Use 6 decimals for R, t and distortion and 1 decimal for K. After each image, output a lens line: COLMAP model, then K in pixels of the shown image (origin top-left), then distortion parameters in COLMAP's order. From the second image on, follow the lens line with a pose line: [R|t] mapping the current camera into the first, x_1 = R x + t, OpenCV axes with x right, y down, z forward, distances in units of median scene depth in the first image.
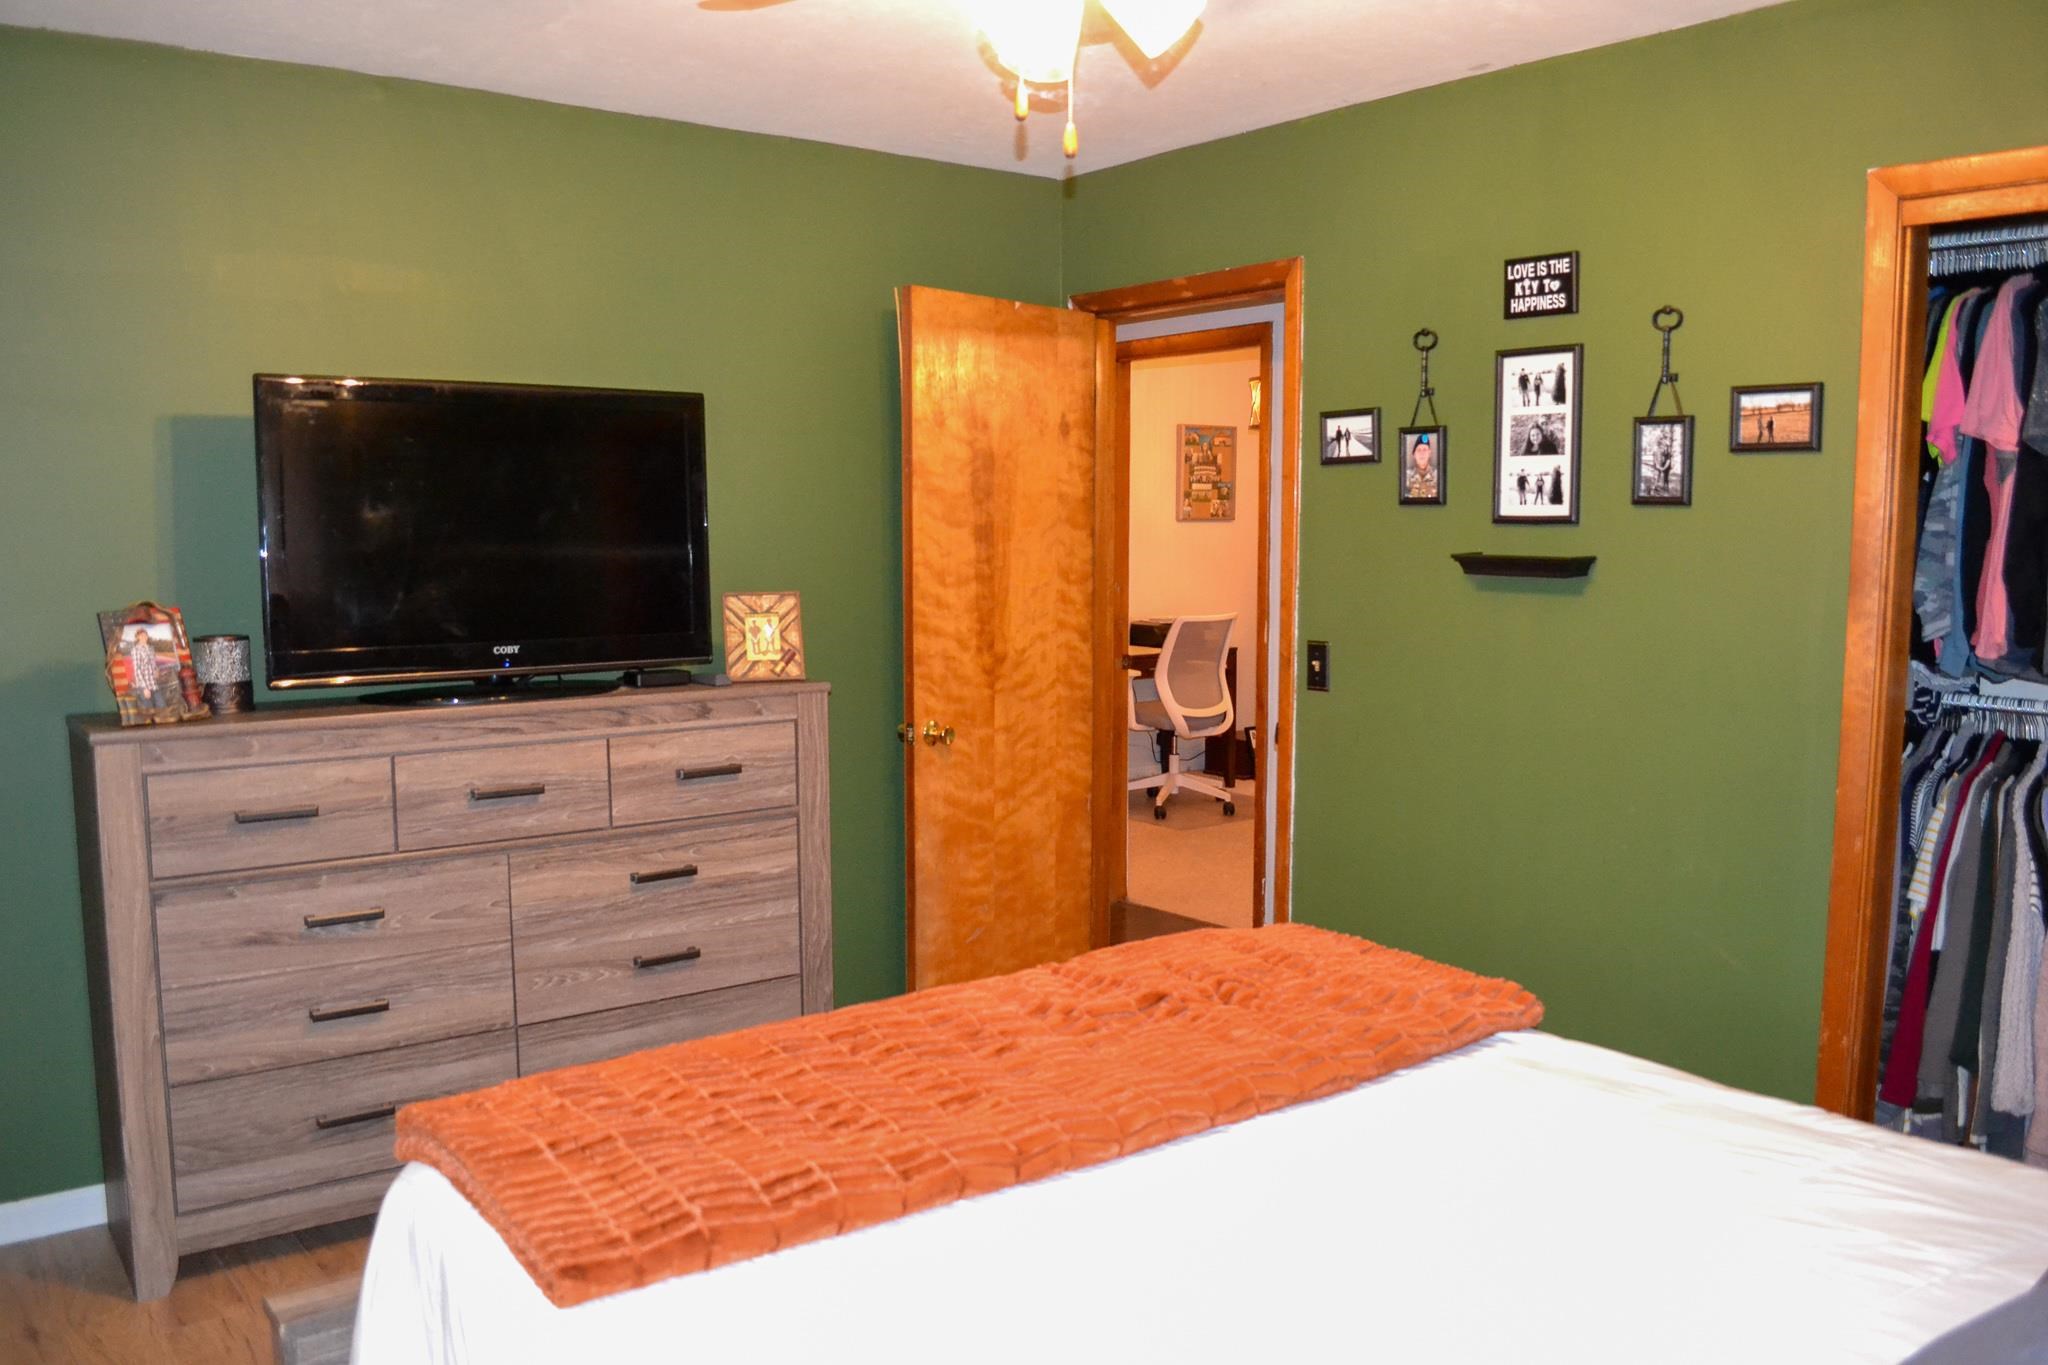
lens RADIAL K [[1656.7, 0, 1022.4], [0, 1656.7, 685.3], [0, 0, 1]] dist [-0.077084, 0.001697]
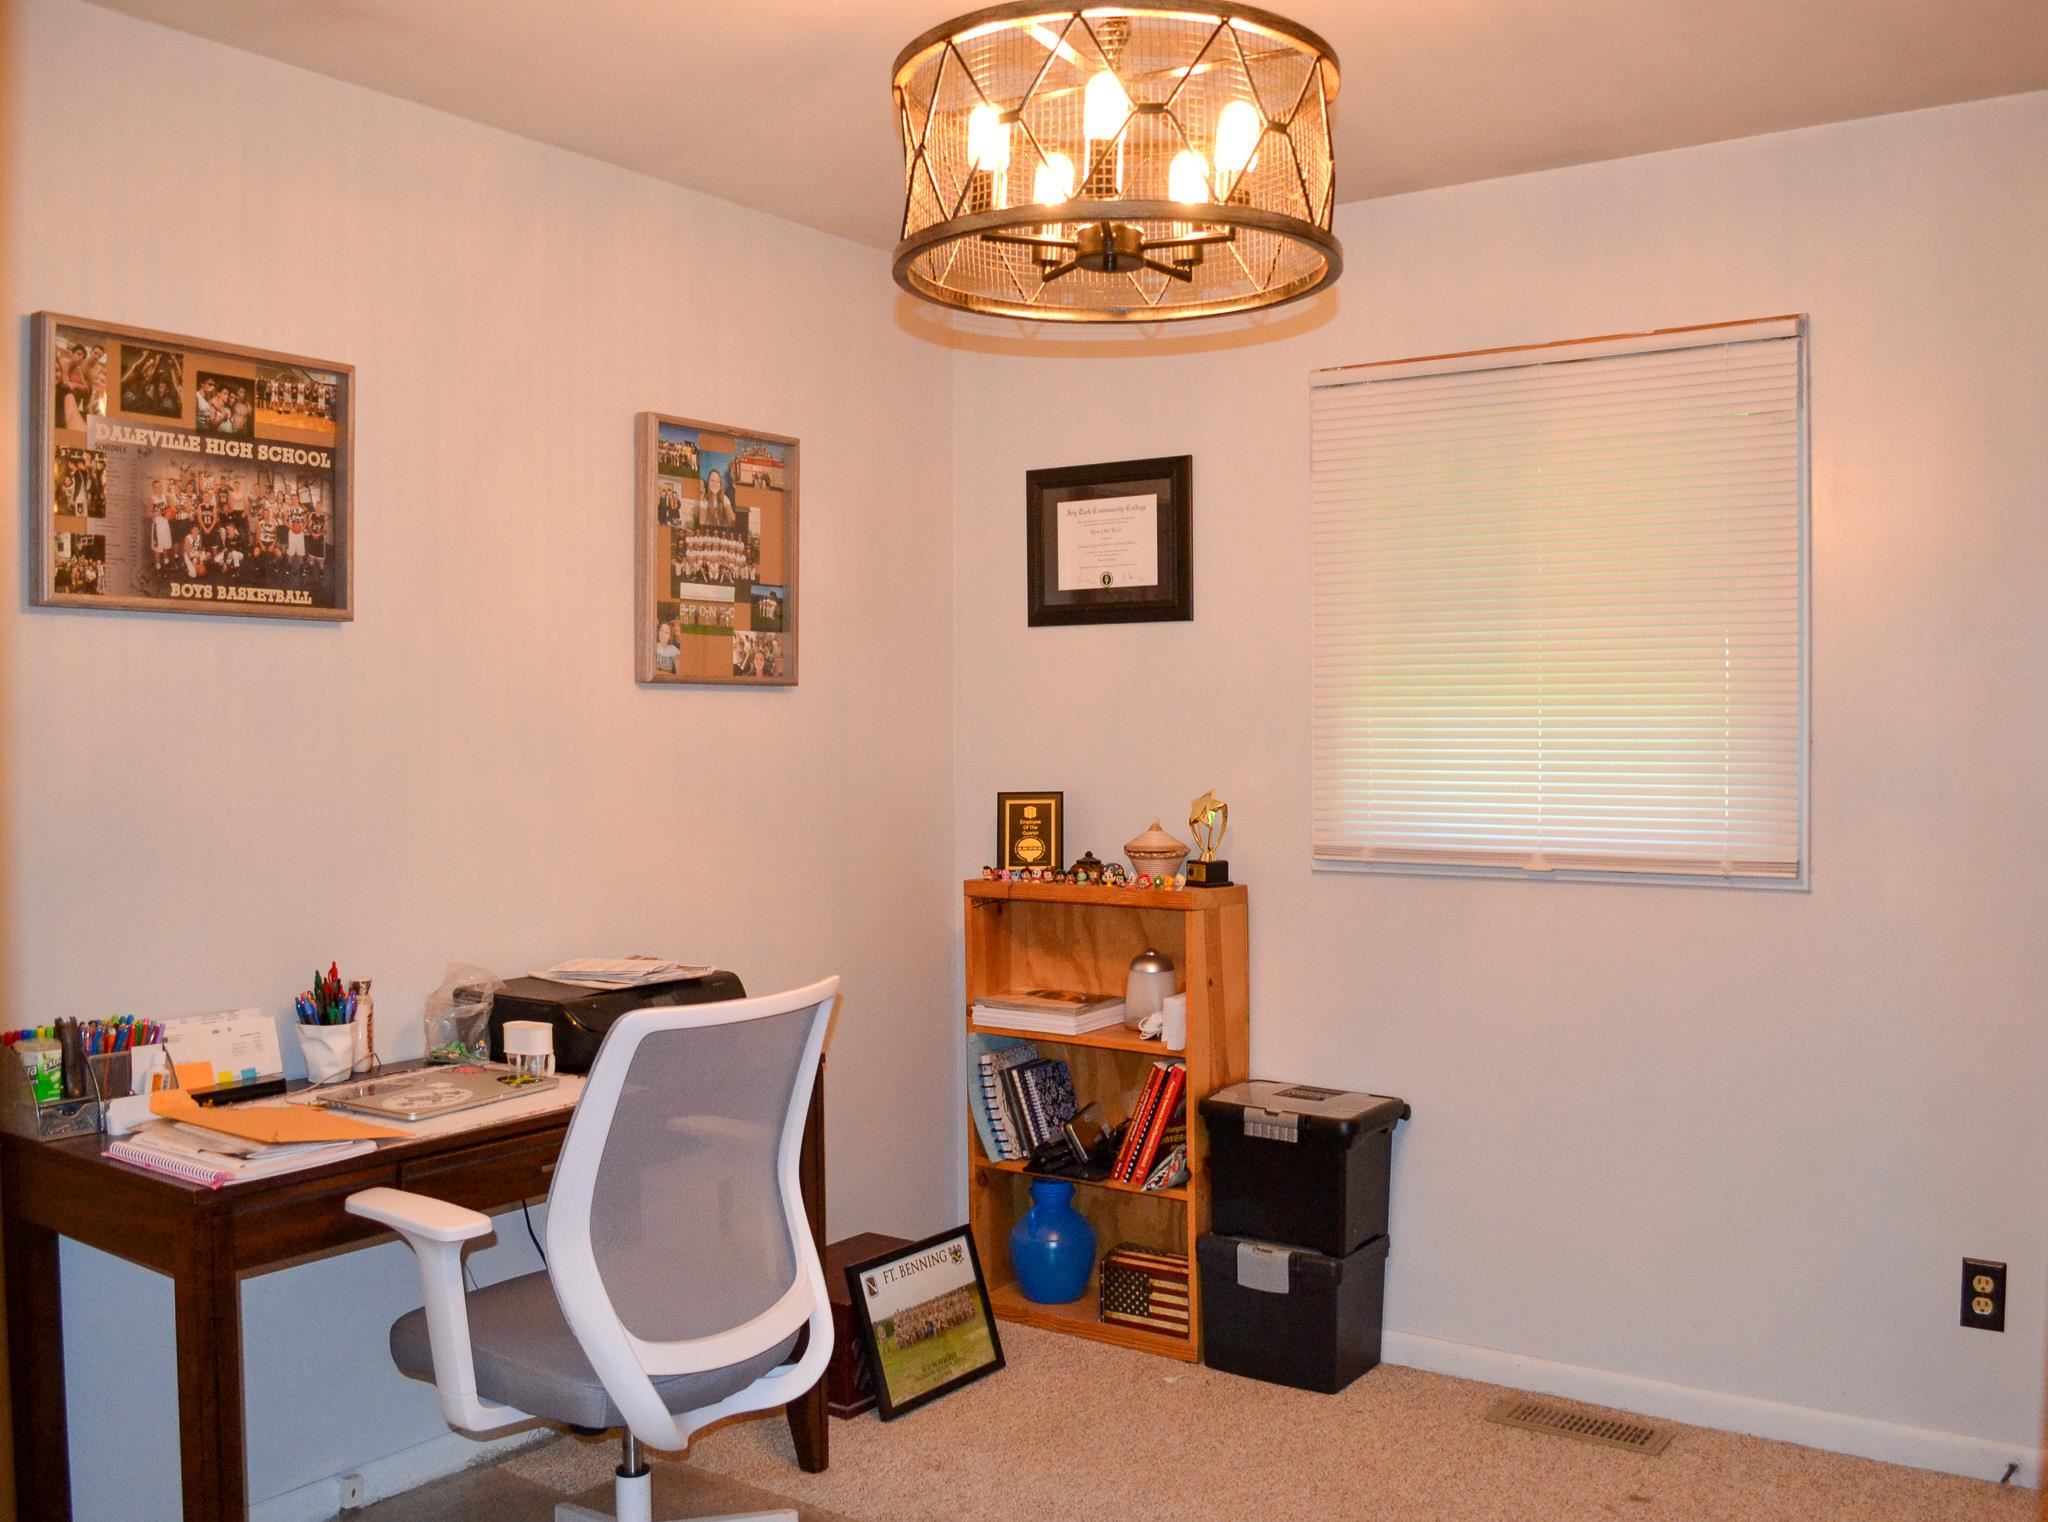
lens RADIAL K [[1797.1, 0, 1026.1], [0, 1797.1, 757.8], [0, 0, 1]] dist [-0.005054, -0.001218]
pose [[0.959302, -0.005961, 0.282319, 0.064070], [0.034647, 0.994708, -0.096726, -0.043267], [-0.280249, 0.102570, 0.954432, 0.607708]]
